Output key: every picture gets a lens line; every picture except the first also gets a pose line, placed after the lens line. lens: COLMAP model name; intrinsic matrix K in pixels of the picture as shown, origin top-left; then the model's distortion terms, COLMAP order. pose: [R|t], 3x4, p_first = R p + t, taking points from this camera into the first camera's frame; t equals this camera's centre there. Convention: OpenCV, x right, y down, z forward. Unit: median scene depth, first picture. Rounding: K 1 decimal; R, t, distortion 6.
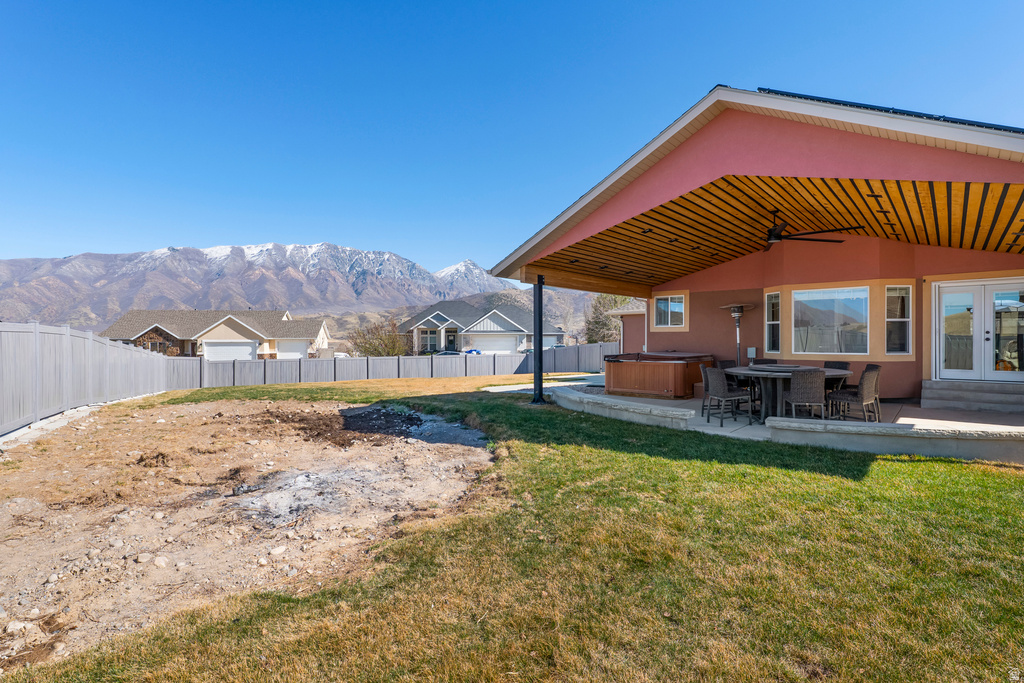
lens RADIAL K [[503.3, 0, 512.0], [0, 503.3, 341.5], [0, 0, 1]] dist [0.000412, -0.000143]
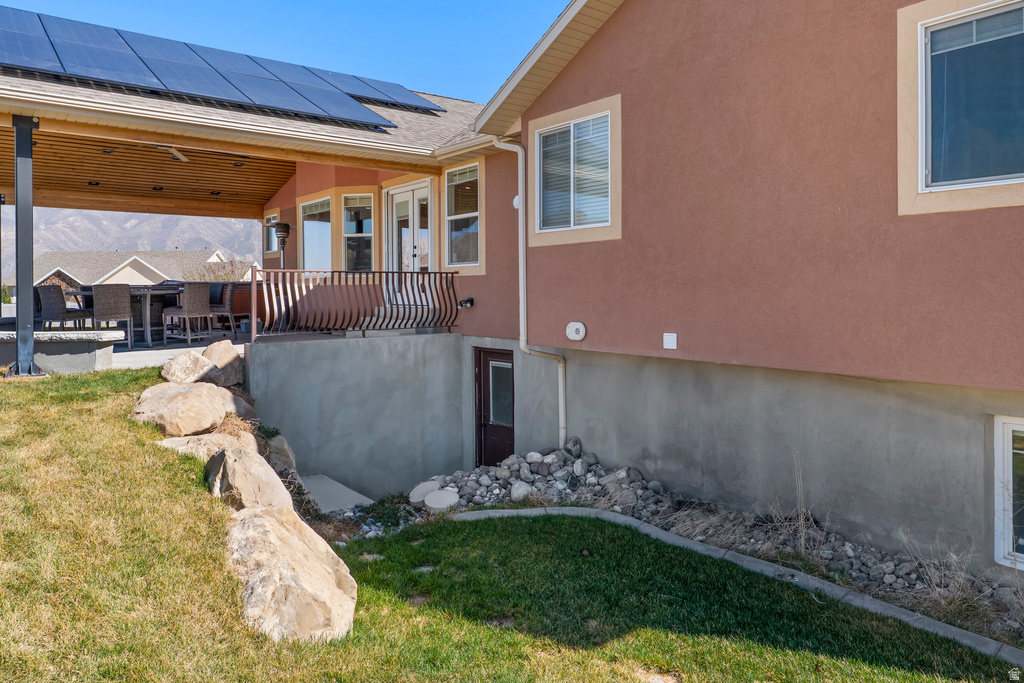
lens RADIAL K [[697.1, 0, 512.0], [0, 697.1, 292.4], [0, 0, 1]] dist [0.000953, -0.000343]
pose [[0.982848, -0.002511, -0.184401, 0.268181], [0.002169, 0.999996, -0.002057, 0.012065], [0.184405, 0.001621, 0.982849, -0.020423]]
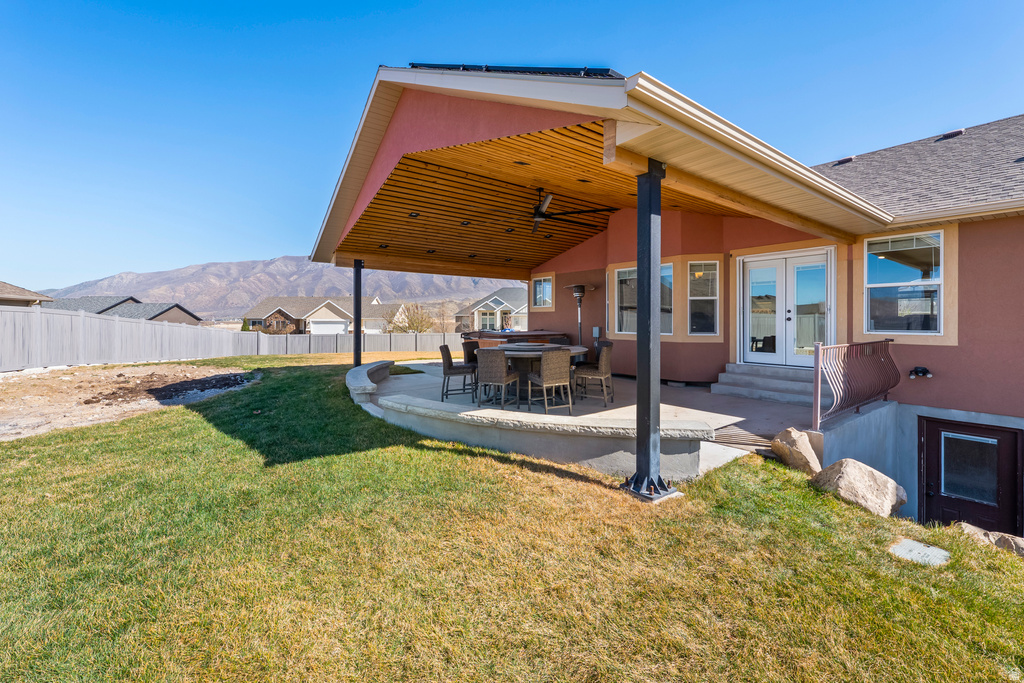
lens RADIAL K [[426.3, 0, 510.2], [0, 426.3, 321.2], [0, 0, 1]] dist [-0.001507, -0.000189]
pose [[0.977042, 0.006078, -0.212961, 0.127459], [-0.006693, 0.999975, -0.002169, 0.000850], [0.212943, 0.003544, 0.977058, 0.032720]]
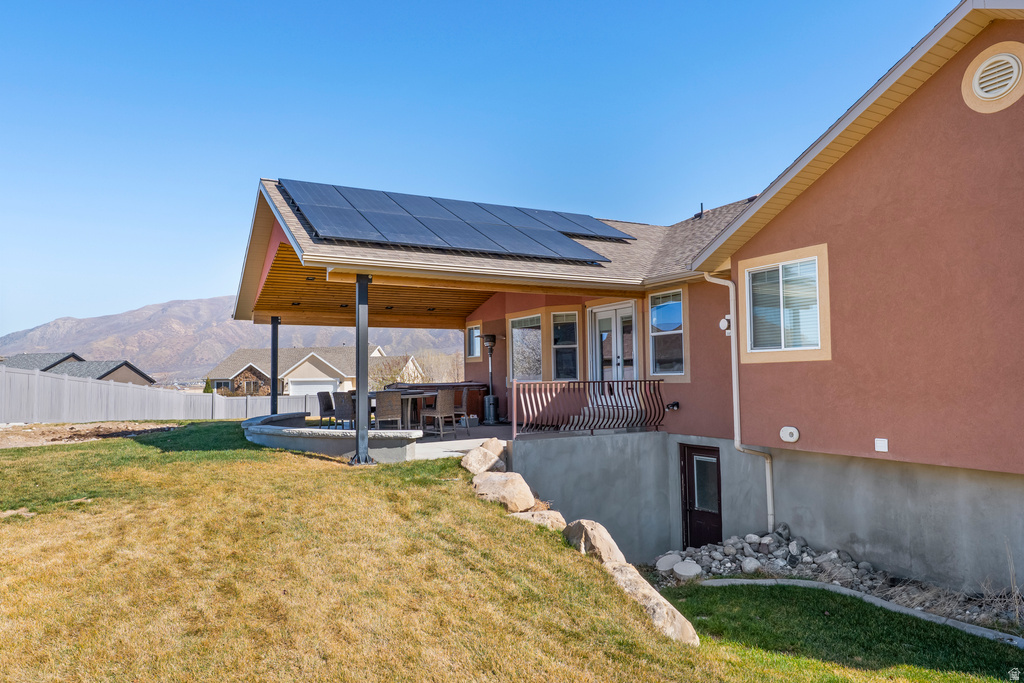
lens RADIAL K [[678.9, 0, 512.0], [0, 678.9, 341.5], [0, 0, 1]] dist [0.001267, 0.000536]
pose [[0.934340, -0.028209, -0.355265, 0.249707], [0.007813, 0.998244, -0.058715, 0.005606], [0.356297, 0.052084, 0.932920, -0.064320]]
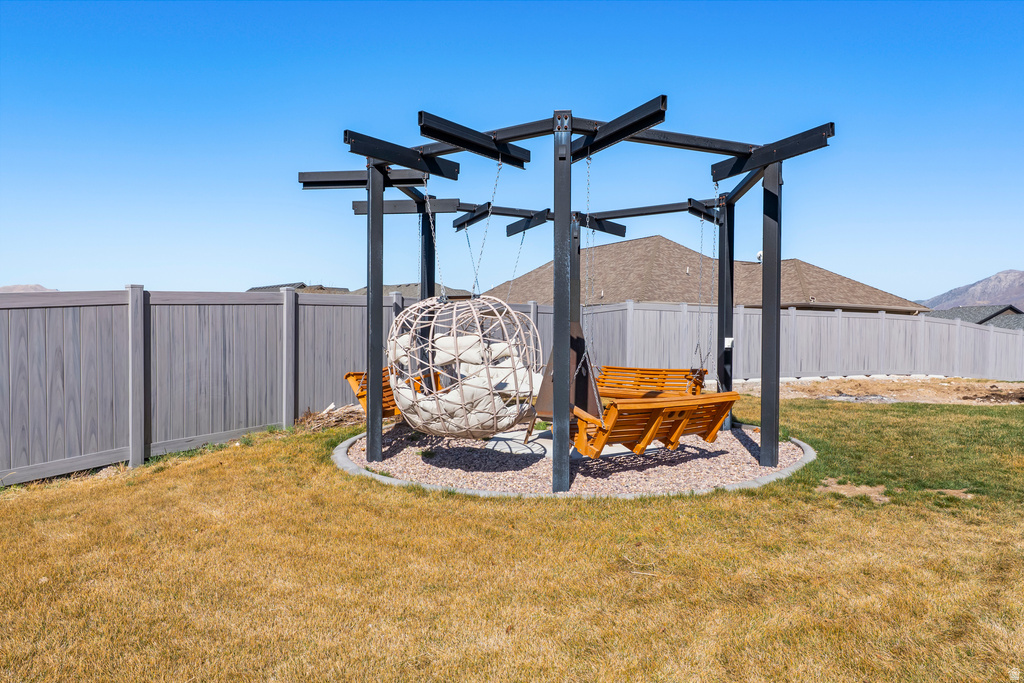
lens RADIAL K [[678.9, 0, 512.0], [0, 678.9, 341.5], [0, 0, 1]] dist [0.001267, 0.000536]
pose [[-0.004470, 0.017419, -0.999838, 0.211675], [-0.021684, 0.999611, 0.017512, 0.007479], [0.999755, 0.021759, -0.004090, -0.026125]]
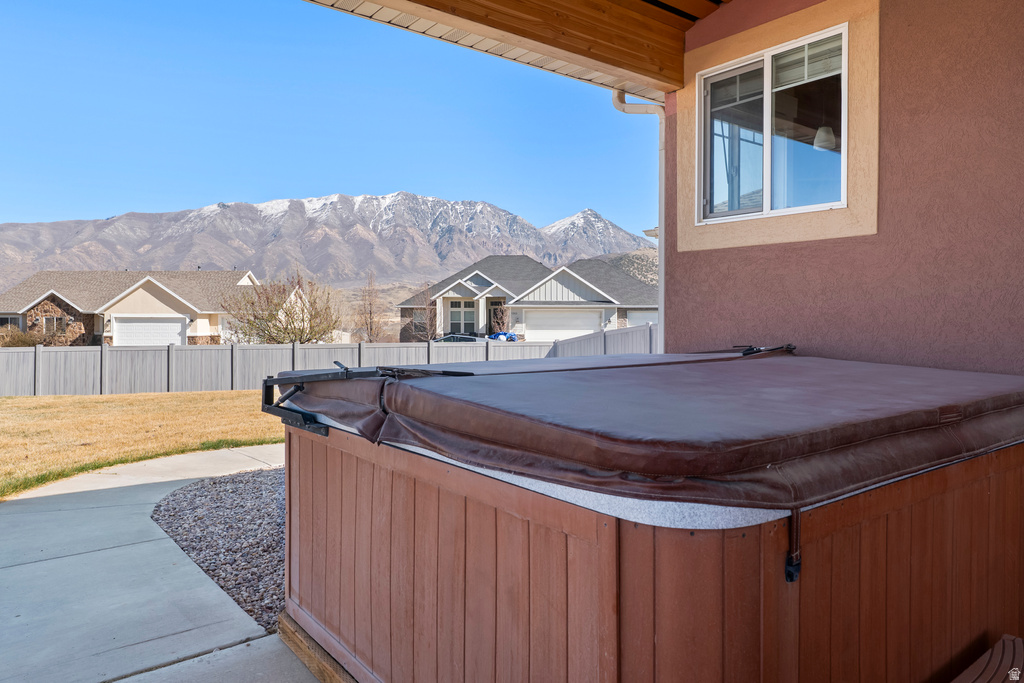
lens RADIAL K [[689.9, 0, 511.2], [0, 689.9, 316.6], [0, 0, 1]] dist [-0.000279, 0.000423]
pose [[0.980758, 0.005034, -0.195162, 0.078724], [-0.006377, 0.999960, -0.006251, 0.002984], [0.195123, 0.007375, 0.980751, 0.212955]]
